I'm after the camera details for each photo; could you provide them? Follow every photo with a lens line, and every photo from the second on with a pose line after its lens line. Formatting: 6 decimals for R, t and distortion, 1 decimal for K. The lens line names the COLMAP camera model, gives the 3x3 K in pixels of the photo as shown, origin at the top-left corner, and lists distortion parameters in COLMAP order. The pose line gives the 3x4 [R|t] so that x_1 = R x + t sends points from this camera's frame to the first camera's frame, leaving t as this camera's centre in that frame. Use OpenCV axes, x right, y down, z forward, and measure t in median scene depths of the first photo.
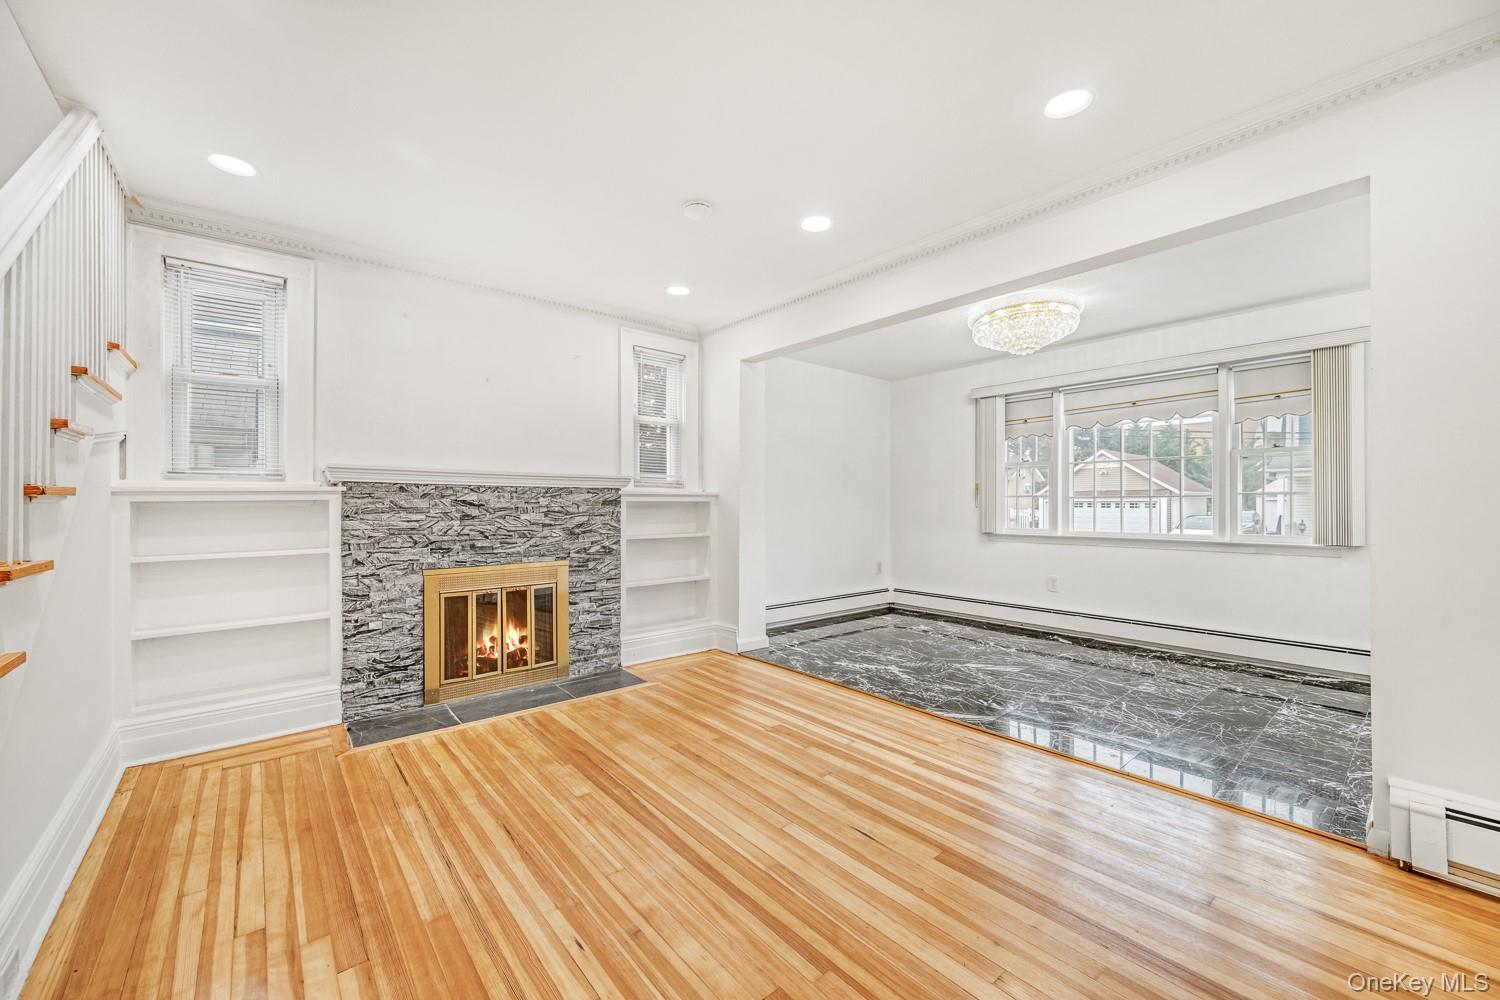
lens RADIAL K [[613.6, 0, 796.2], [0, 613.6, 500.7], [0, 0, 1]] dist [-0.003033, -0.000002]
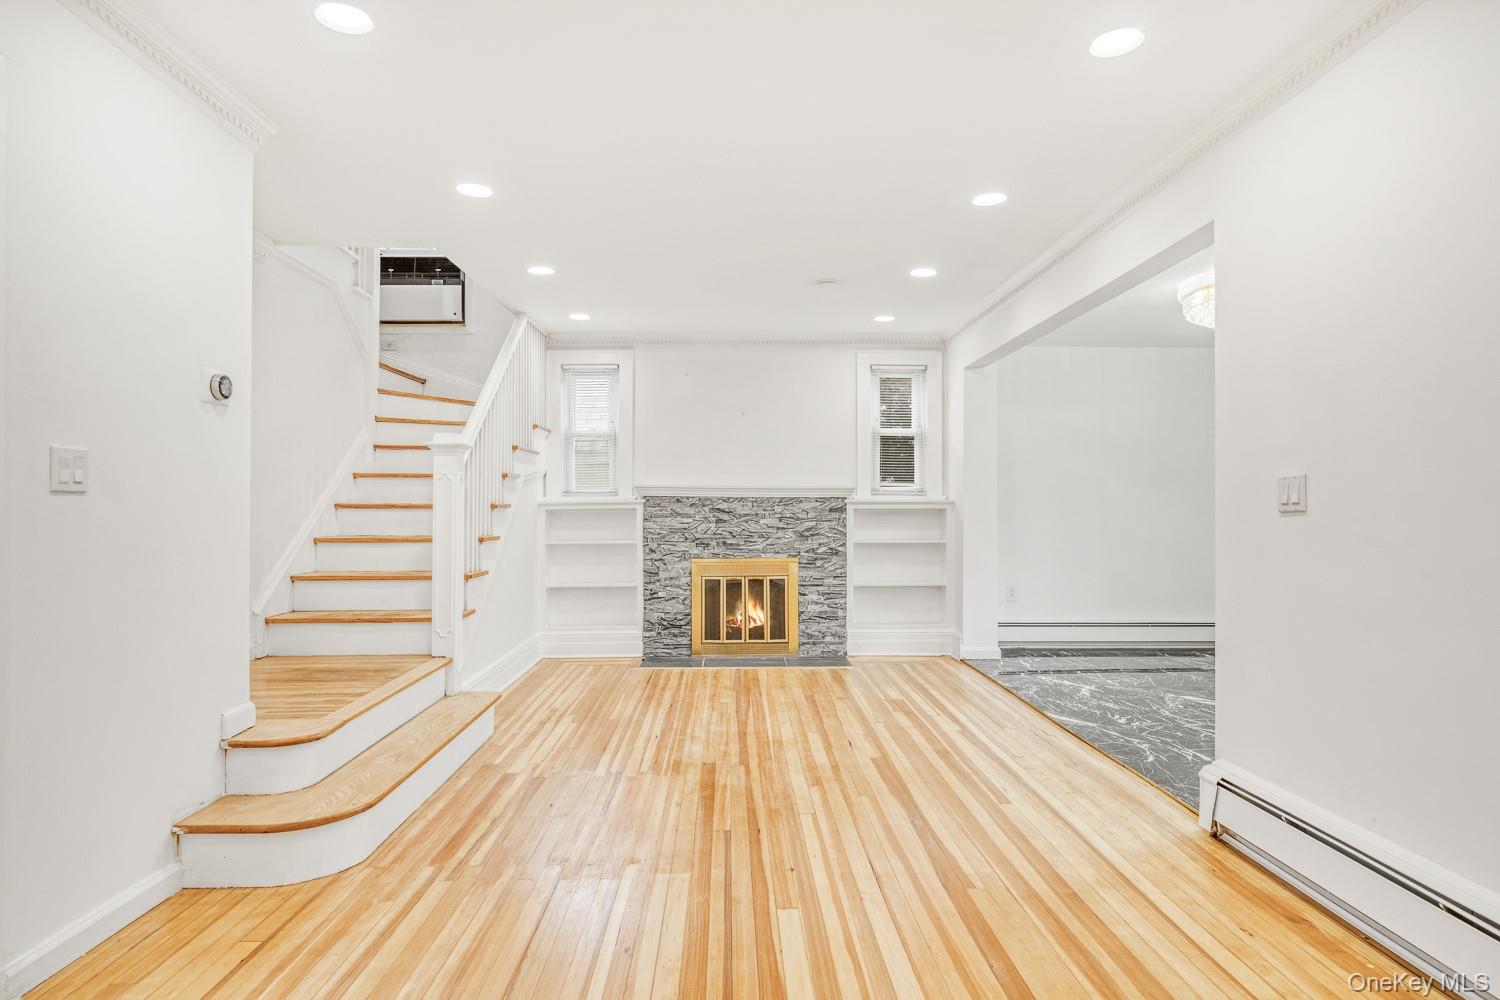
lens RADIAL K [[984.9, 0, 808.6], [0, 984.9, 493.6], [0, 0, 1]] dist [-0.006792, 0.001570]
pose [[0.779351, -0.008280, -0.626533, 0.918930], [0.002062, 0.999941, -0.010650, -0.009249], [0.626585, 0.007008, 0.779322, -0.530959]]
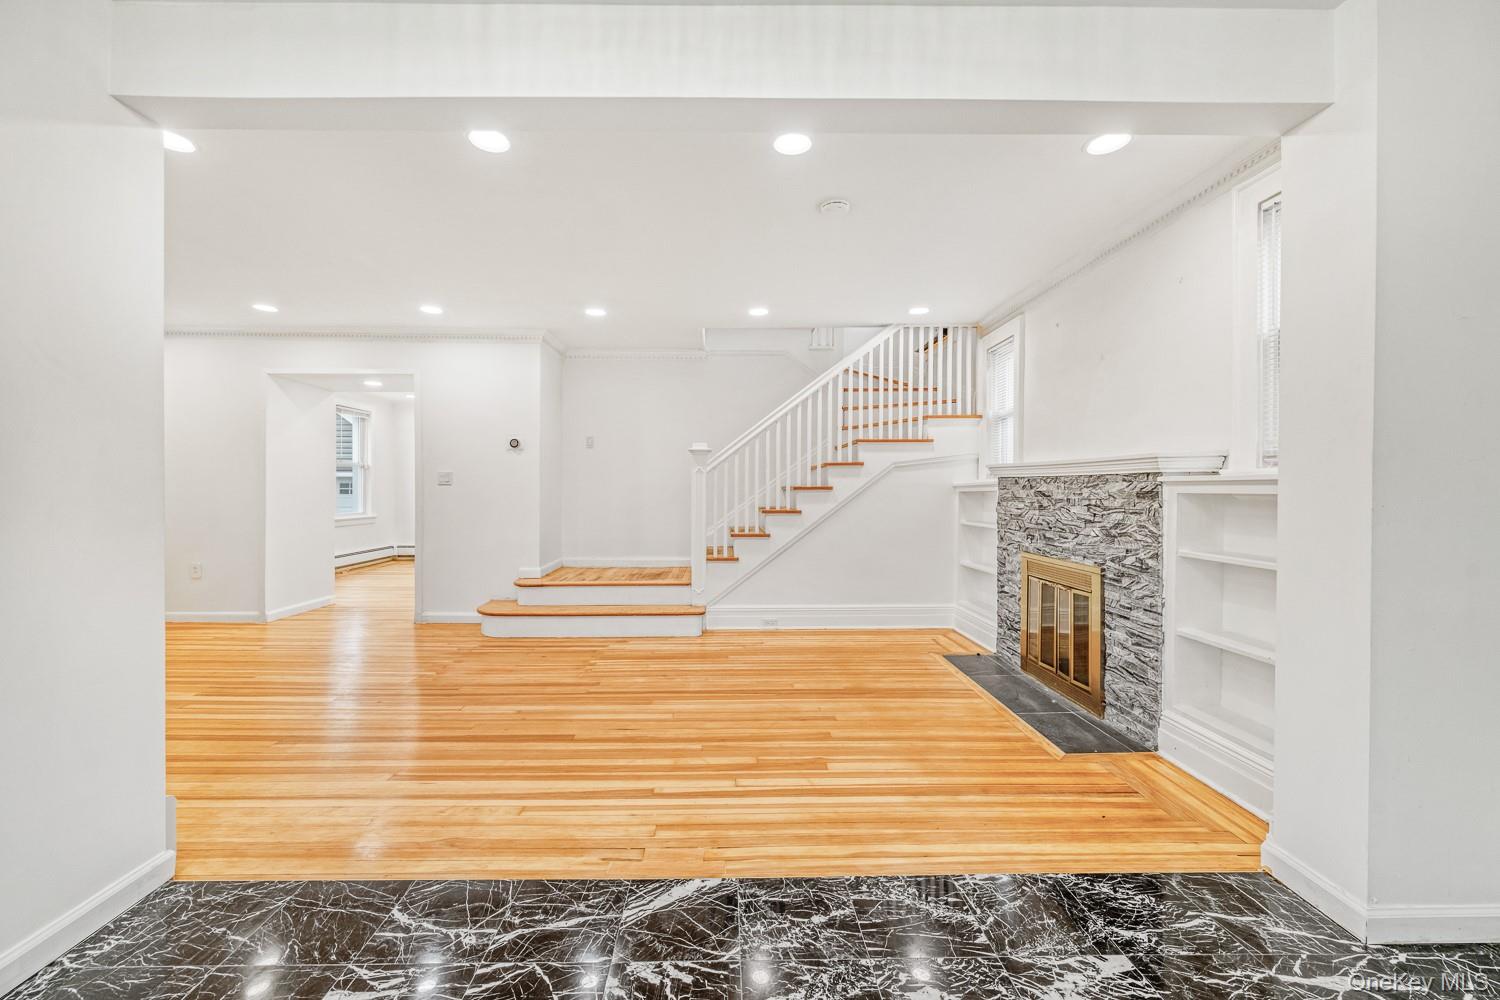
lens RADIAL K [[613.6, 0, 675.2], [0, 613.6, 491.9], [0, 0, 1]] dist [-0.003033, -0.000002]
pose [[-0.759357, 0.001997, -0.650671, 0.583294], [0.000410, 0.999997, 0.002591, -0.002343], [0.650674, 0.001701, -0.759355, 1.326841]]
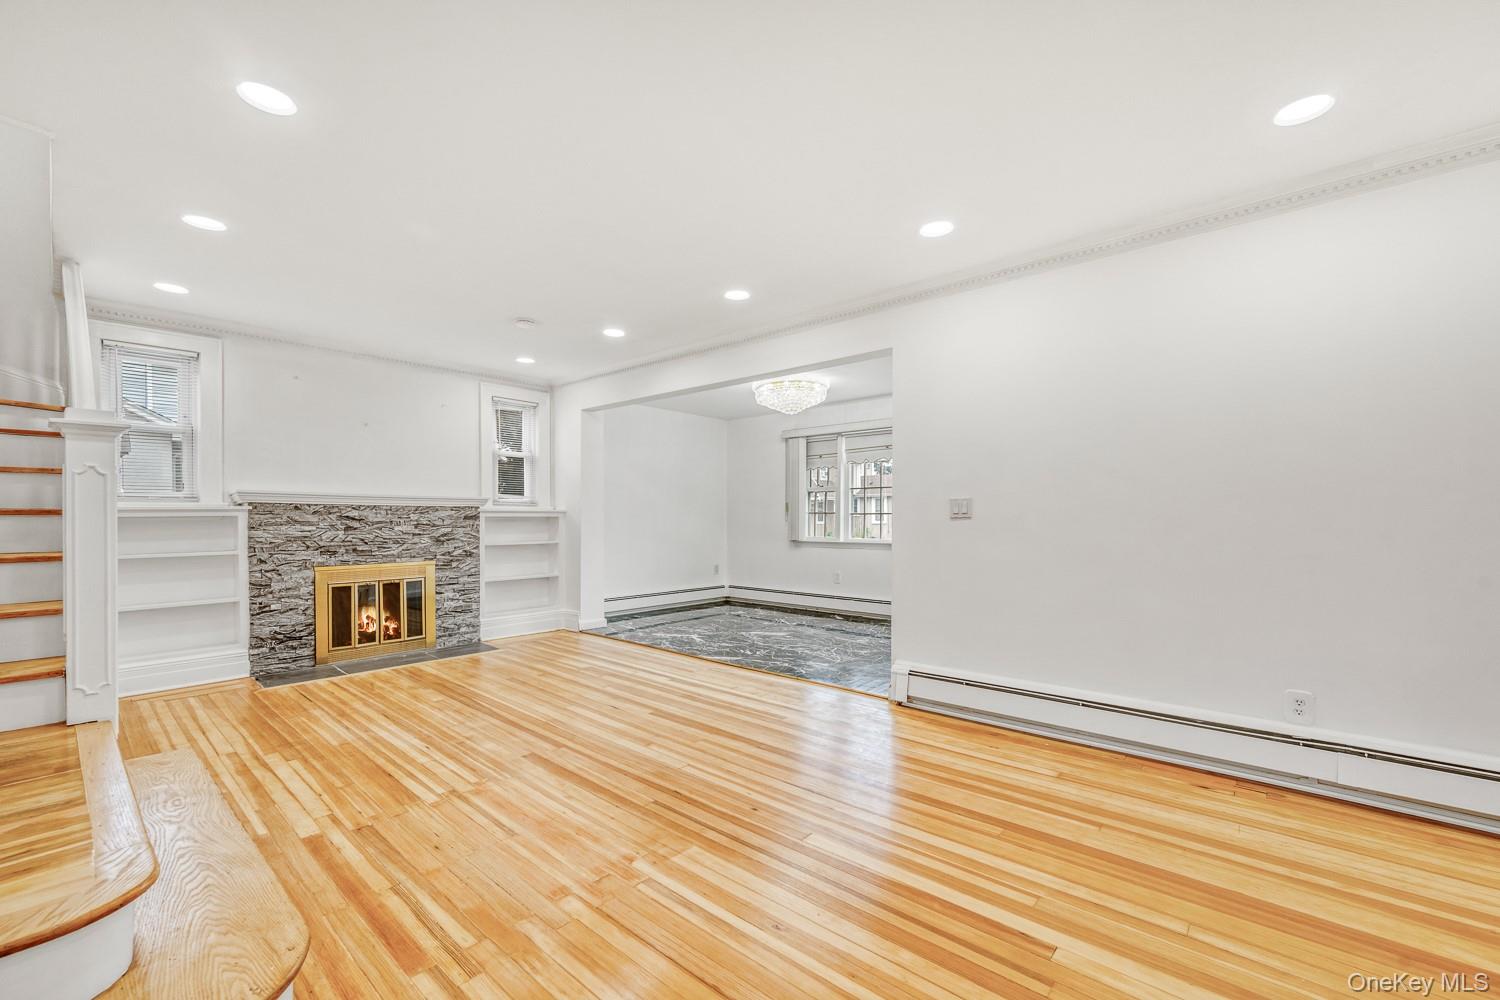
lens RADIAL K [[613.6, 0, 842.2], [0, 613.6, 521.2], [0, 0, 1]] dist [-0.003033, -0.000002]
pose [[0.979151, 0.000133, 0.203135, 0.244508], [-0.002259, 0.999945, 0.010237, -0.005344], [-0.203123, -0.010483, 0.979097, -0.526633]]
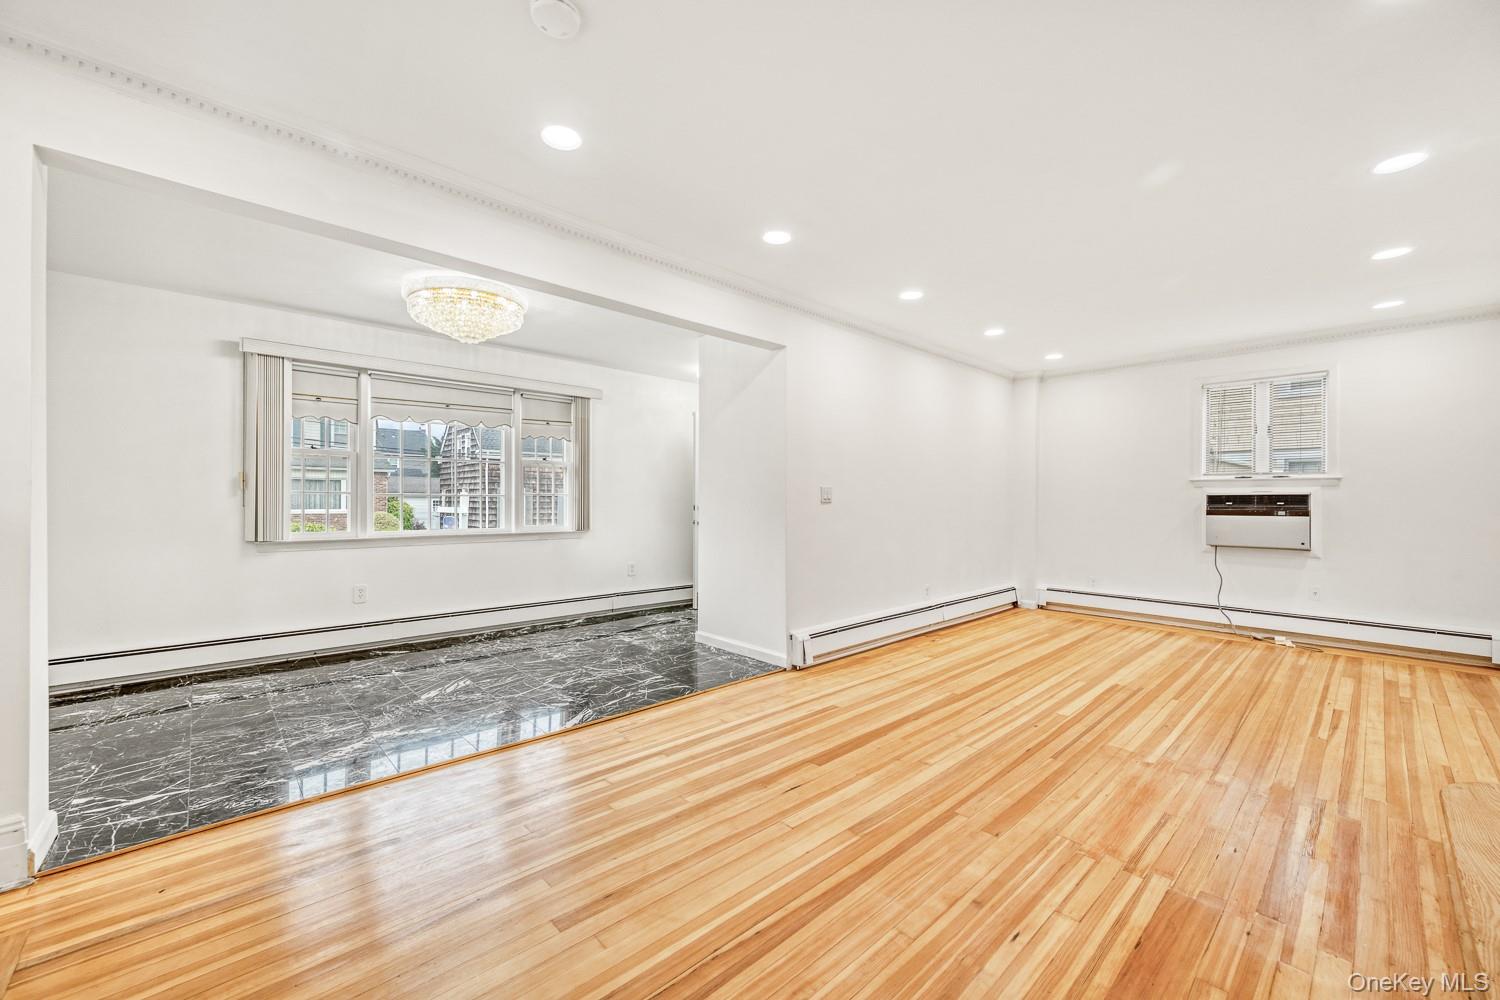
lens RADIAL K [[552.5, 0, 779.3], [0, 552.5, 509.3], [0, 0, 1]] dist [-0.000286, 0.000431]
pose [[-0.015409, -0.015857, 0.999756, -0.581253], [-0.008796, 0.999838, 0.015723, -0.004620], [-0.999843, -0.008552, -0.015546, 0.649321]]
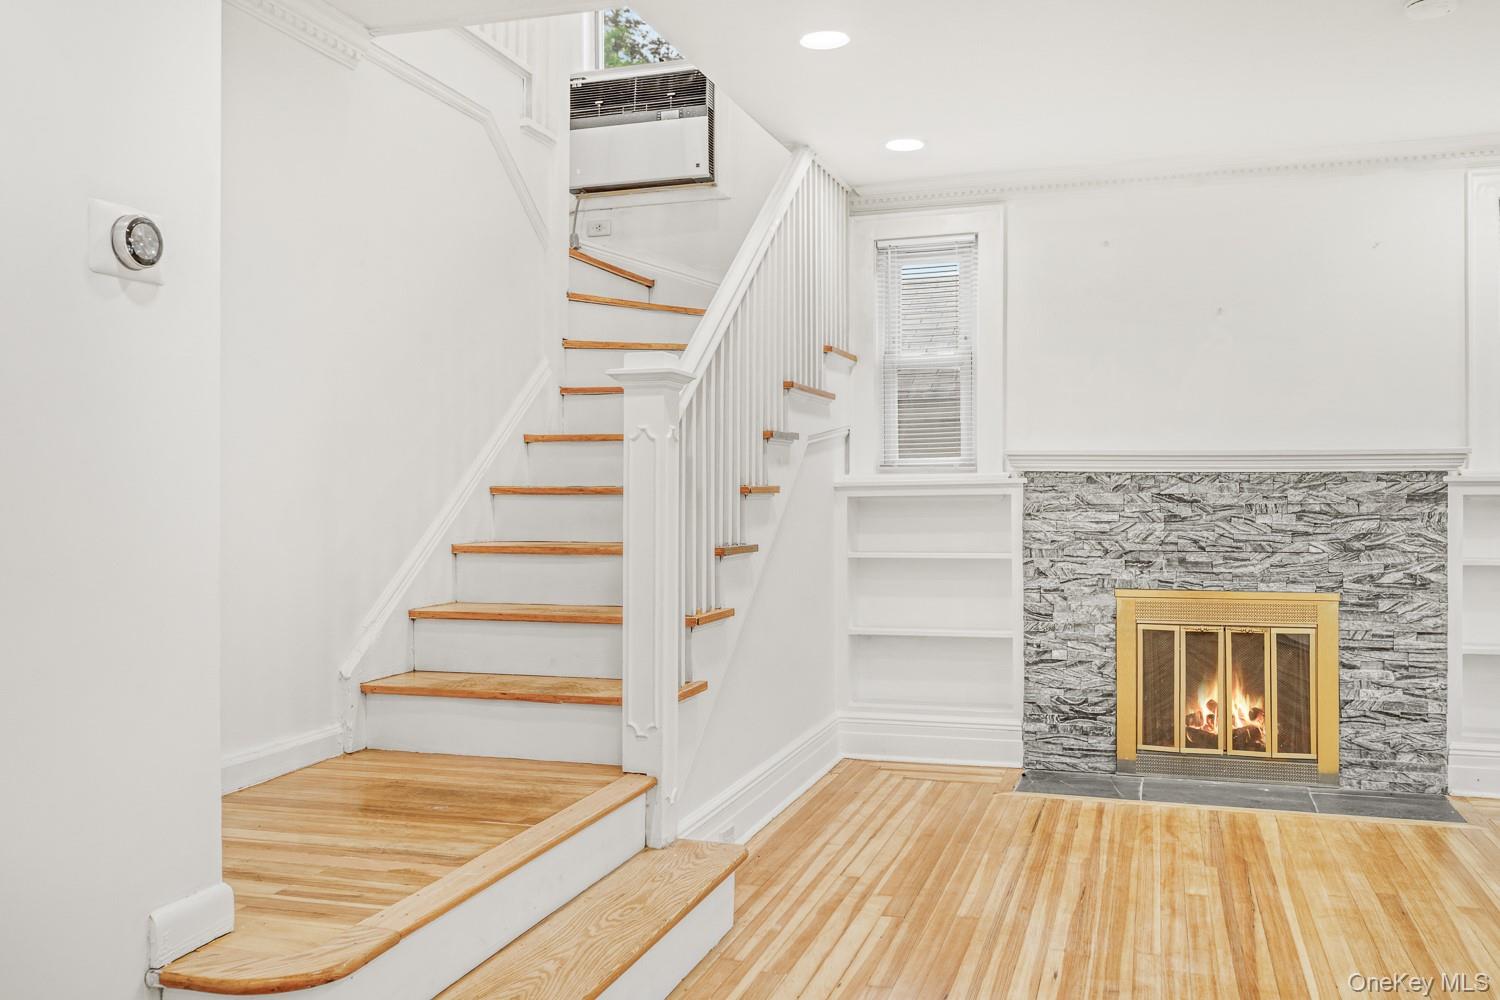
lens RADIAL K [[1383.7, 0, 676.9], [0, 1383.7, 500.0], [0, 0, 1]] dist [-0.003489, 0.000000]
pose [[0.465684, 0.002897, -0.884946, 0.564311], [0.004635, 0.999973, 0.005713, -0.005493], [0.884939, -0.006762, 0.465658, -0.220424]]
